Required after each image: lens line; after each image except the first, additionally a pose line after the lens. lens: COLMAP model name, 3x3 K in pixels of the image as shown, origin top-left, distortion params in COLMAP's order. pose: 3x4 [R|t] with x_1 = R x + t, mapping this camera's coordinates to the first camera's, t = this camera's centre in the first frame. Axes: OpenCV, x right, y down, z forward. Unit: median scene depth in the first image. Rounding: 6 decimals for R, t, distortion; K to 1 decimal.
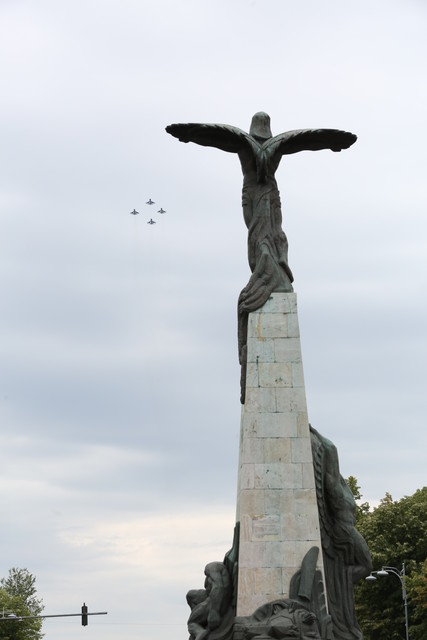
lens RADIAL K [[1908.1, 0, 213.5], [0, 1908.1, 320.0], [0, 0, 1]] dist [-0.061866, 0.040916]
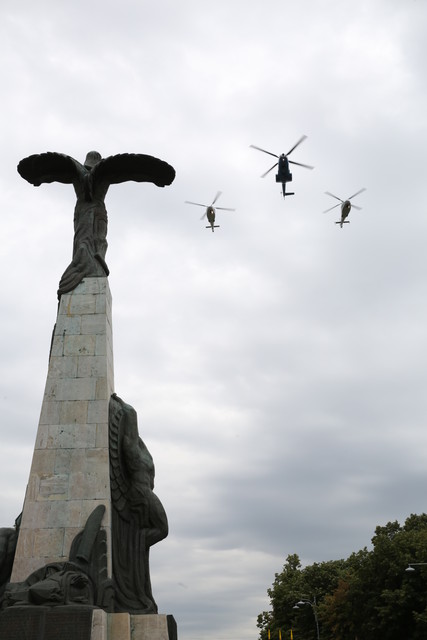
lens RADIAL K [[765.3, 0, 213.5], [0, 765.3, 320.0], [0, 0, 1]] dist [0.055477, 0.040046]
pose [[0.996919, -0.039140, -0.067974, 0.137524], [0.020949, 0.967983, -0.250141, 0.124645], [0.075588, 0.247947, 0.965820, 0.595488]]
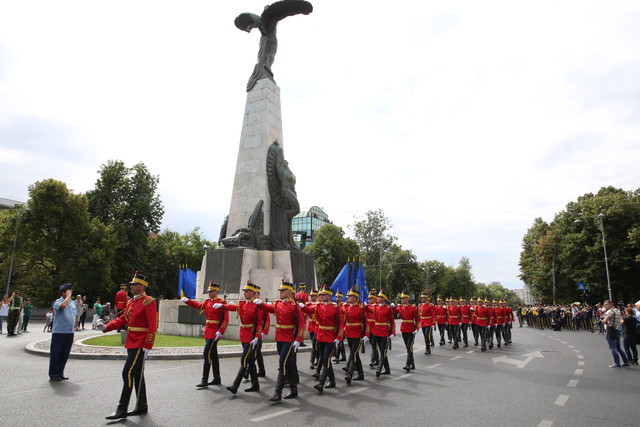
lens RADIAL K [[443.5, 0, 320.0], [0, 443.5, 213.5], [0, 0, 1]] dist [-0.075142, 0.001037]
pose [[0.854179, -0.085211, -0.512950, 0.320382], [0.091230, 0.995738, -0.013491, 0.141088], [0.511914, -0.035273, 0.858312, 0.643388]]
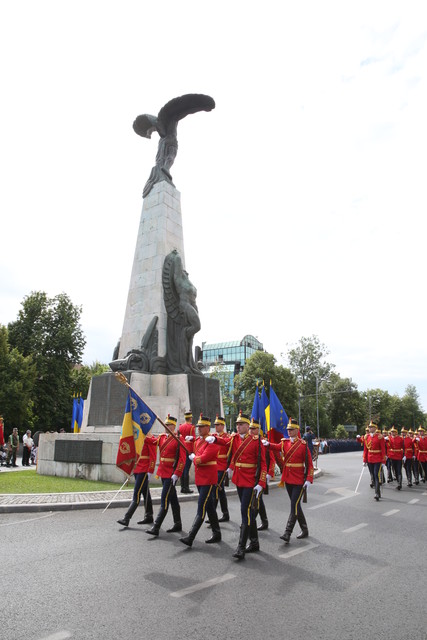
lens RADIAL K [[443.5, 0, 213.5], [0, 443.5, 320.0], [0, 0, 1]] dist [-0.075142, 0.001037]
pose [[0.794115, -0.140012, -0.591420, 0.309396], [0.114367, 0.990144, -0.080842, 0.155673], [0.596910, -0.003441, 0.802301, 0.715096]]
